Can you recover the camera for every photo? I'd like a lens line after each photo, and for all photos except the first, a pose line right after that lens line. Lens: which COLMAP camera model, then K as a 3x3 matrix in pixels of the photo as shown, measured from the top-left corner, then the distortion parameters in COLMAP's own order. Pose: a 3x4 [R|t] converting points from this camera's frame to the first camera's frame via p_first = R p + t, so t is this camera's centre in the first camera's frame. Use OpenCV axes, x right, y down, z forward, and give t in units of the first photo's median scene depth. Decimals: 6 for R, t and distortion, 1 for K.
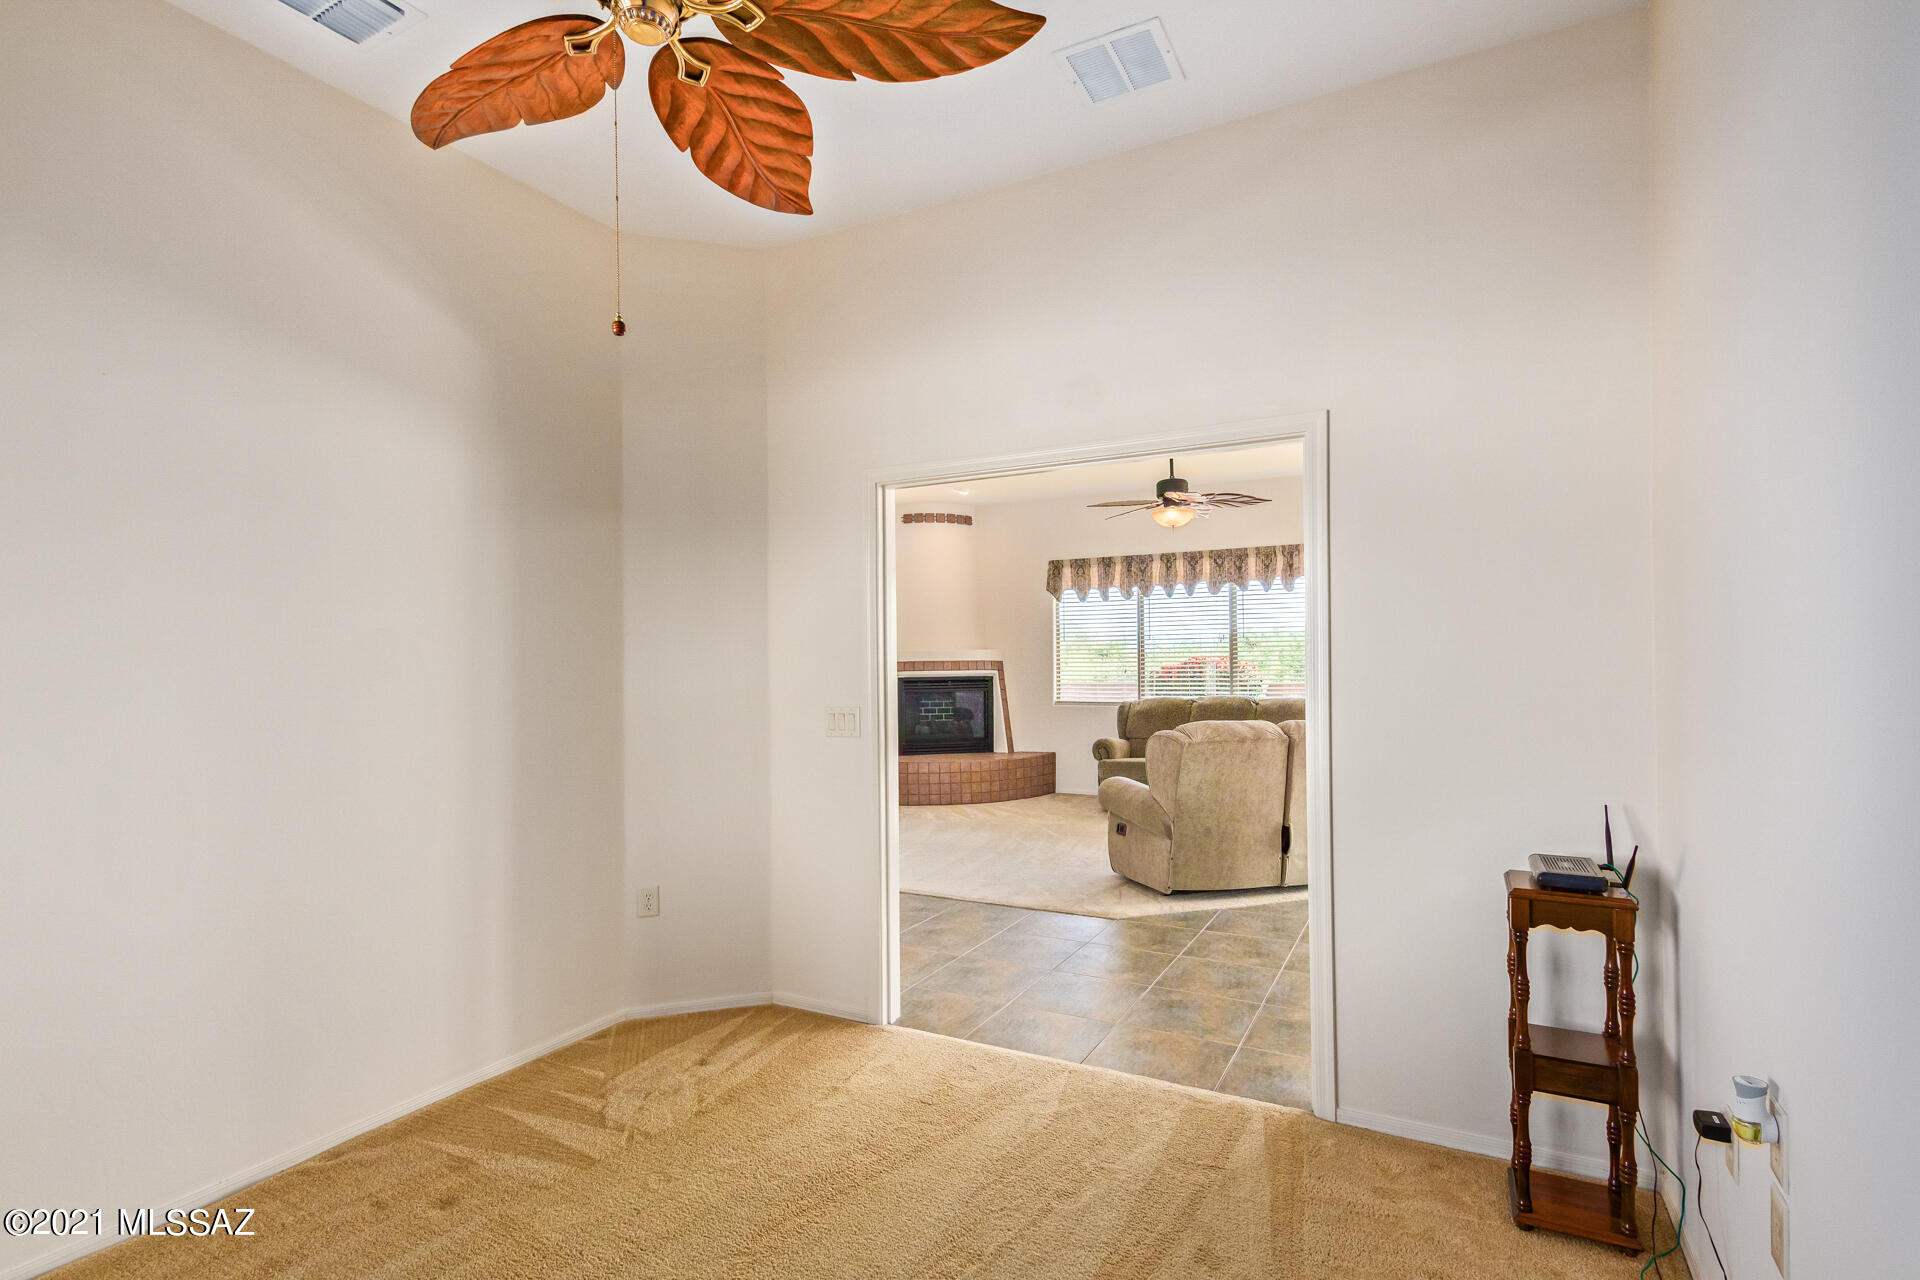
lens RADIAL K [[943.0, 0, 947.7], [0, 943.0, 650.8], [0, 0, 1]] dist [-0.003234, 0.000218]
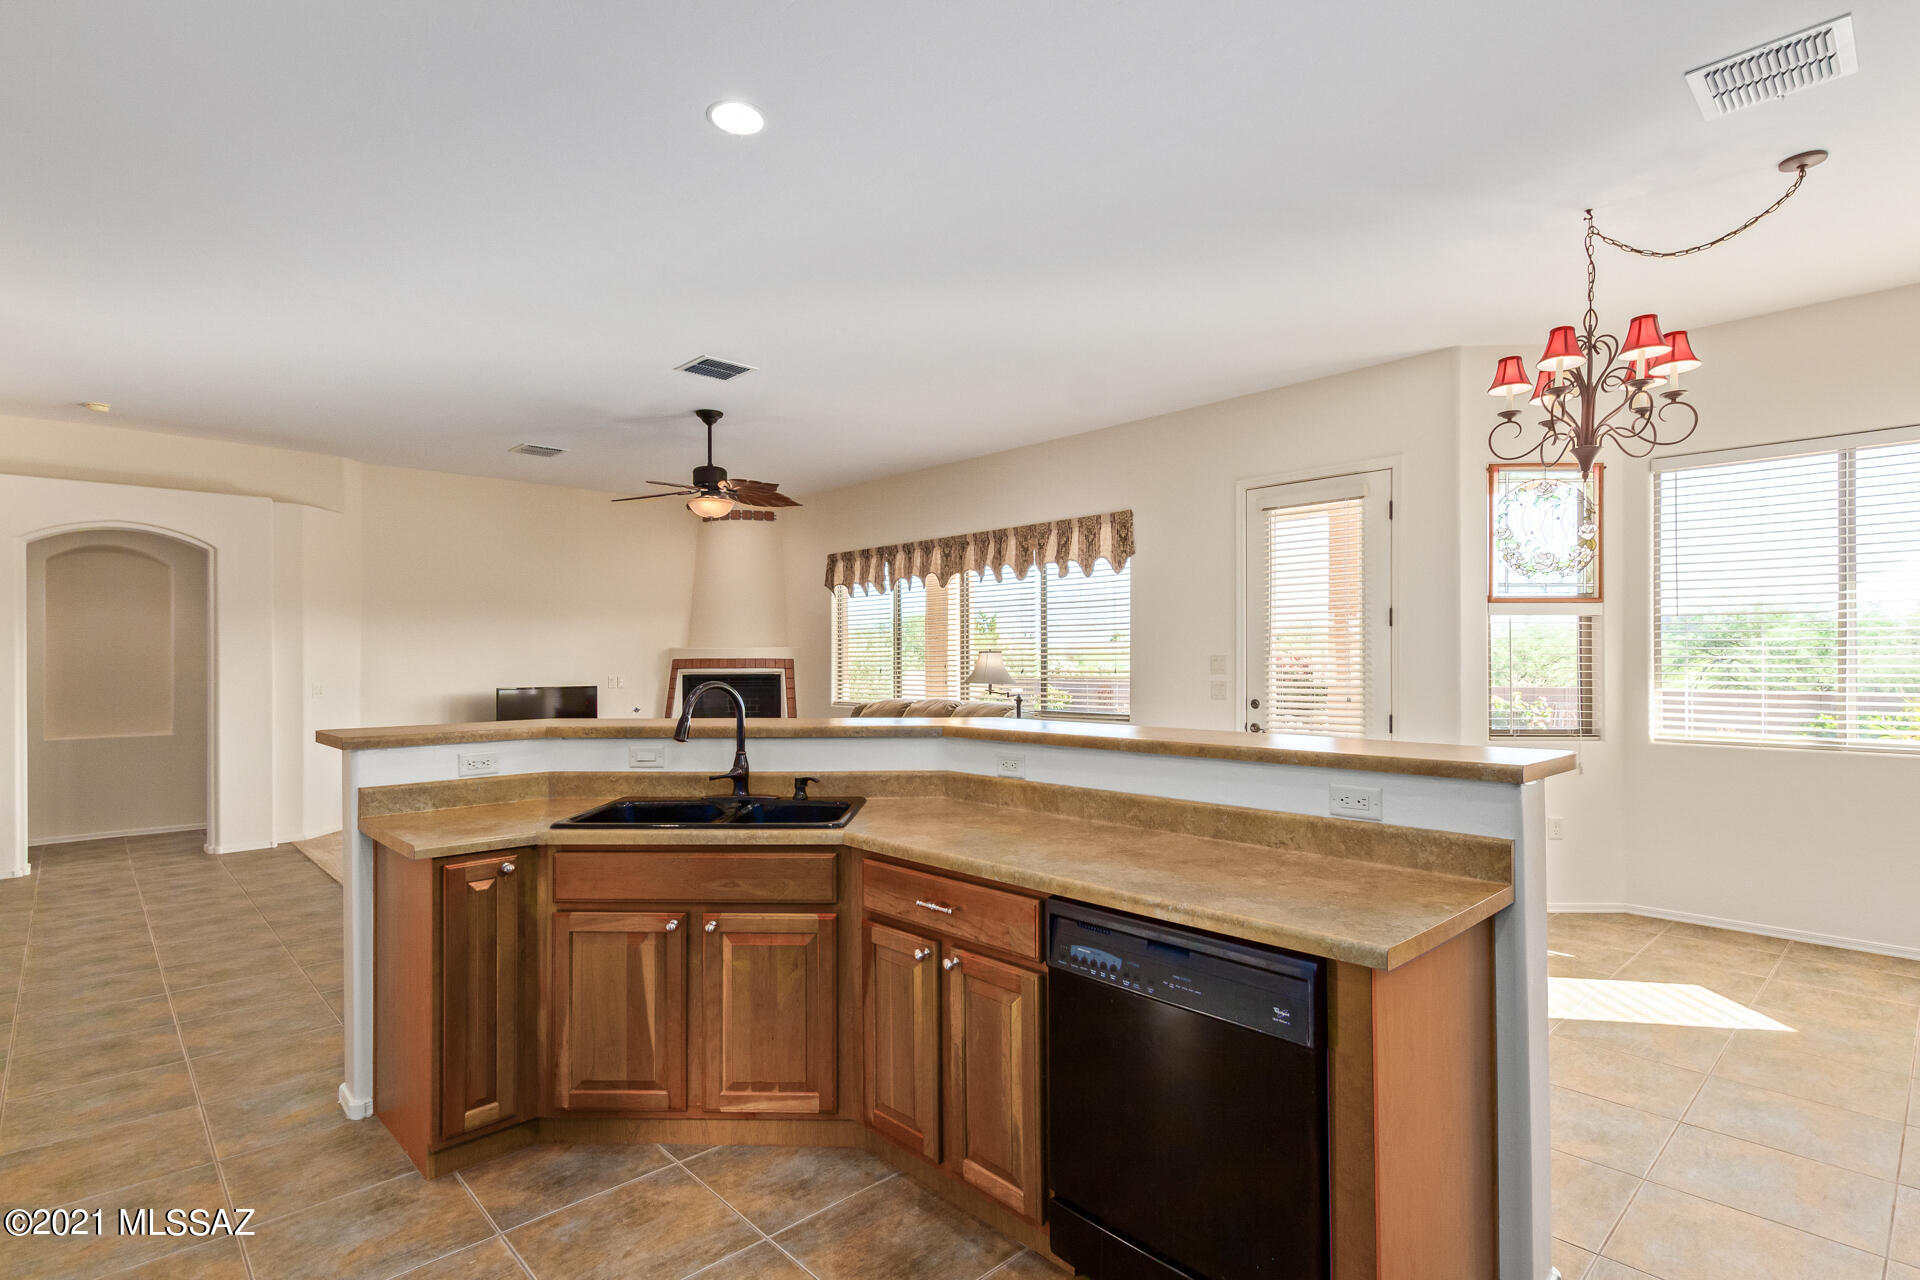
lens RADIAL K [[948.8, 0, 953.2], [0, 948.8, 652.9], [0, 0, 1]] dist [0.018730, 0.000610]
pose [[0.948039, 0.004292, -0.318126, 0.563298], [-0.002211, 0.999974, 0.006903, -0.002920], [0.318147, -0.005840, 0.948023, 0.133768]]
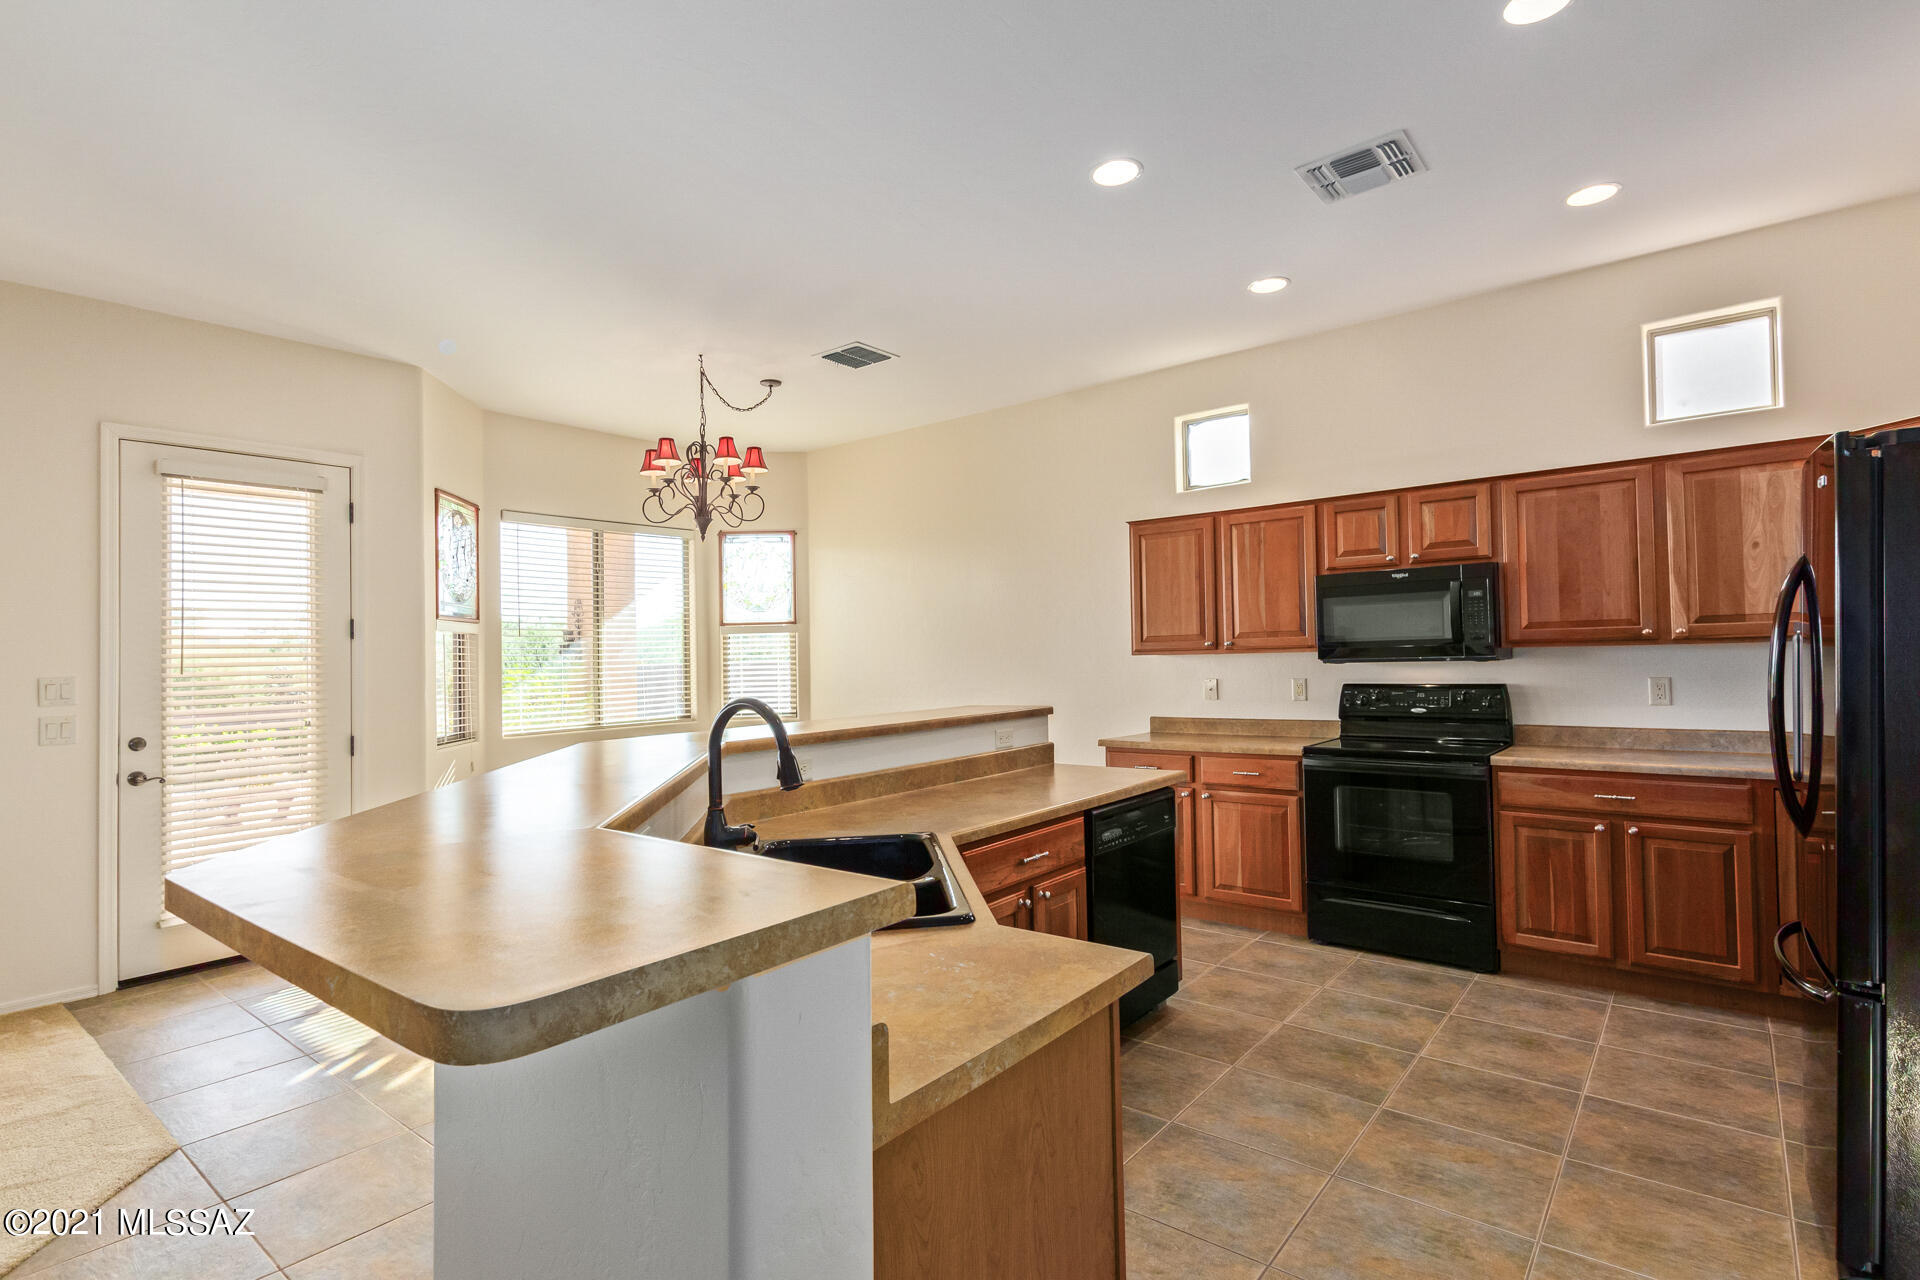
lens RADIAL K [[952.4, 0, 967.5], [0, 952.4, 627.7], [0, 0, 1]] dist [0.010002, 0.000255]
pose [[0.175340, 0.033251, 0.983946, 0.164730], [0.014269, 0.999239, -0.036310, 0.002325], [-0.984405, 0.020406, 0.174732, 0.336880]]
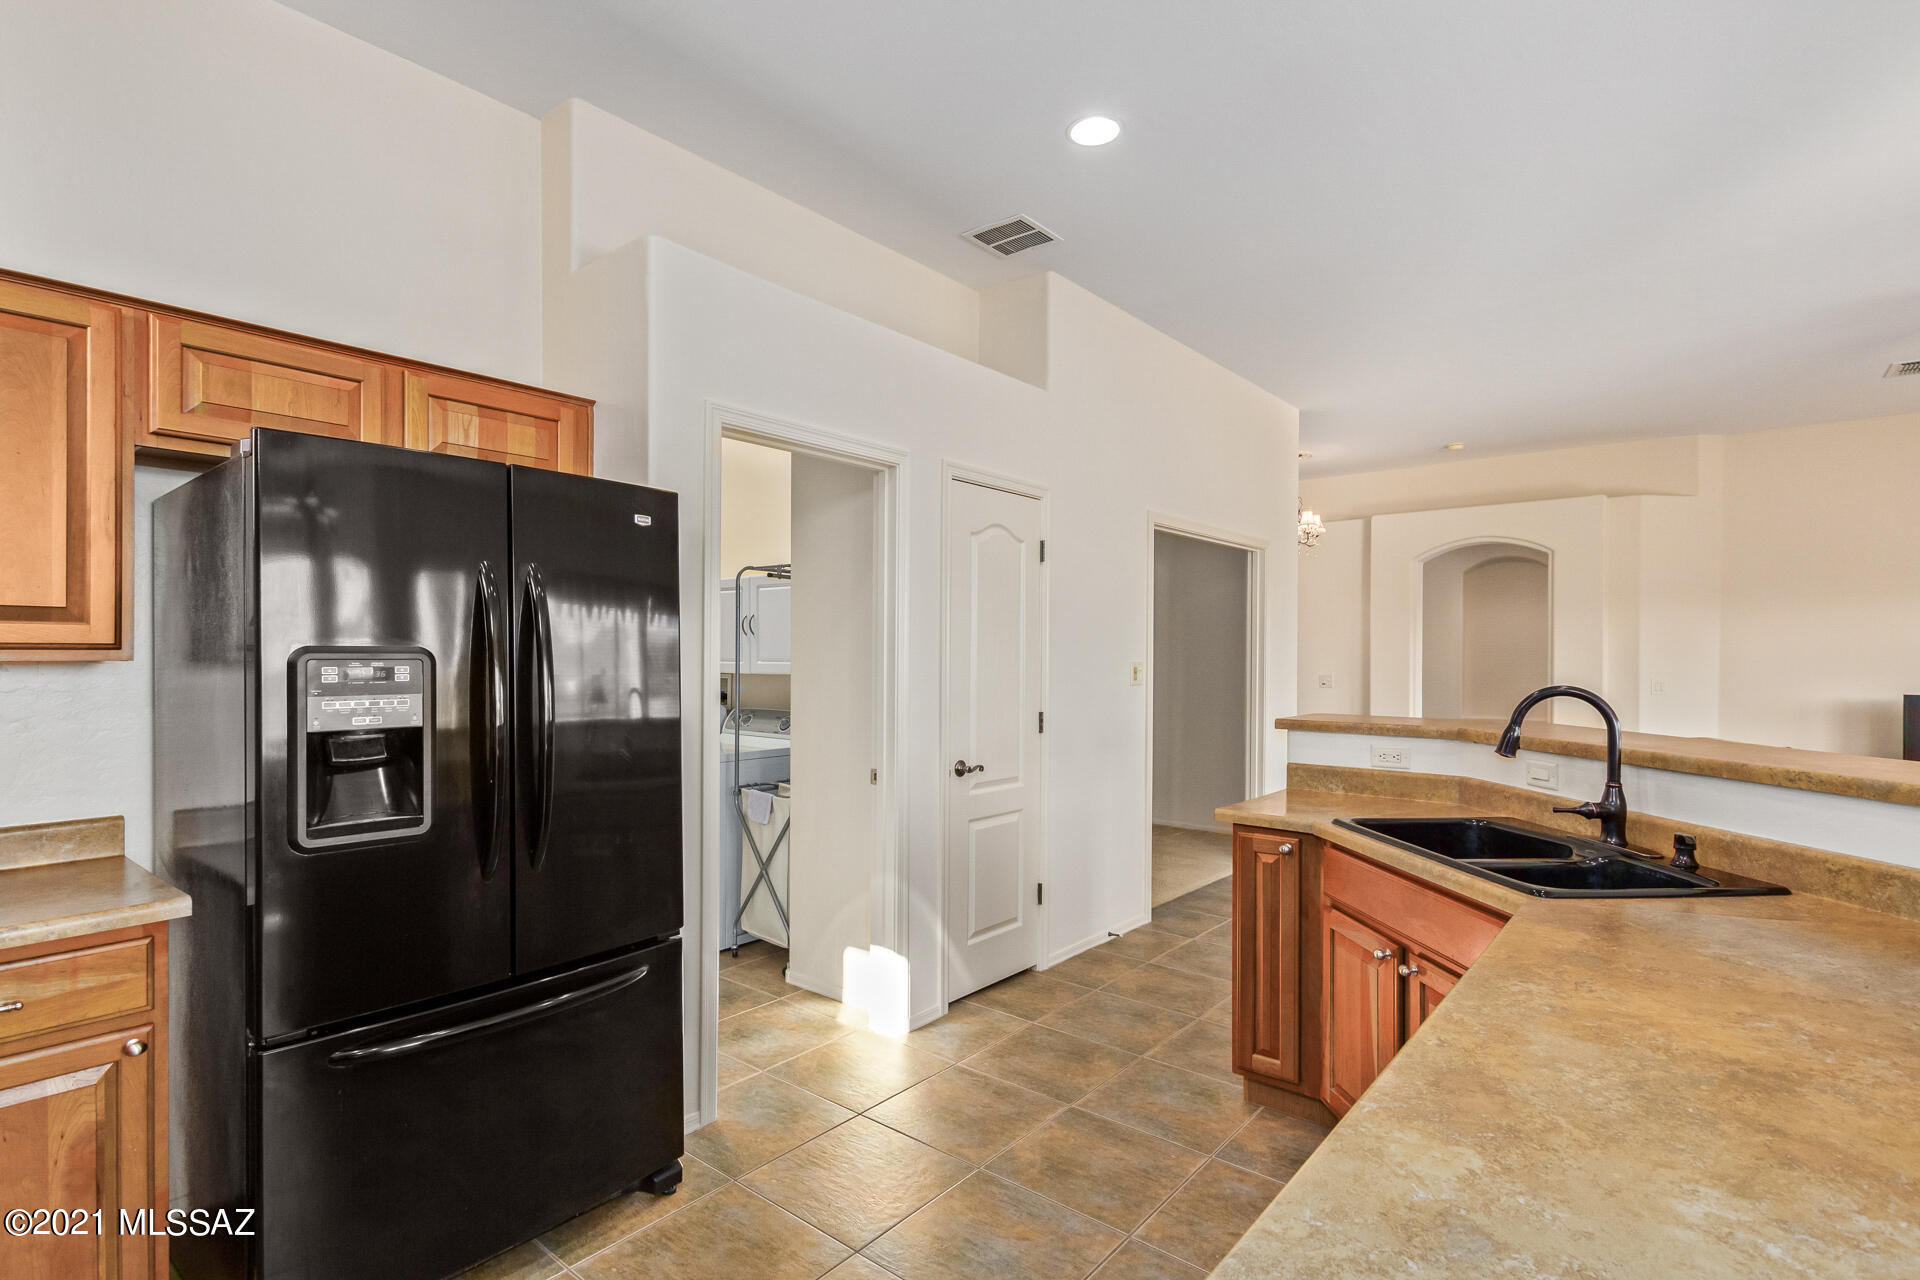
lens RADIAL K [[930.1, 0, 921.8], [0, 930.1, 655.6], [0, 0, 1]] dist [0.004321, 0.000374]
pose [[-0.213498, 0.012471, -0.976864, 0.658295], [0.006357, 0.999915, 0.011376, -0.002114], [0.976923, -0.003781, -0.213559, 0.306189]]
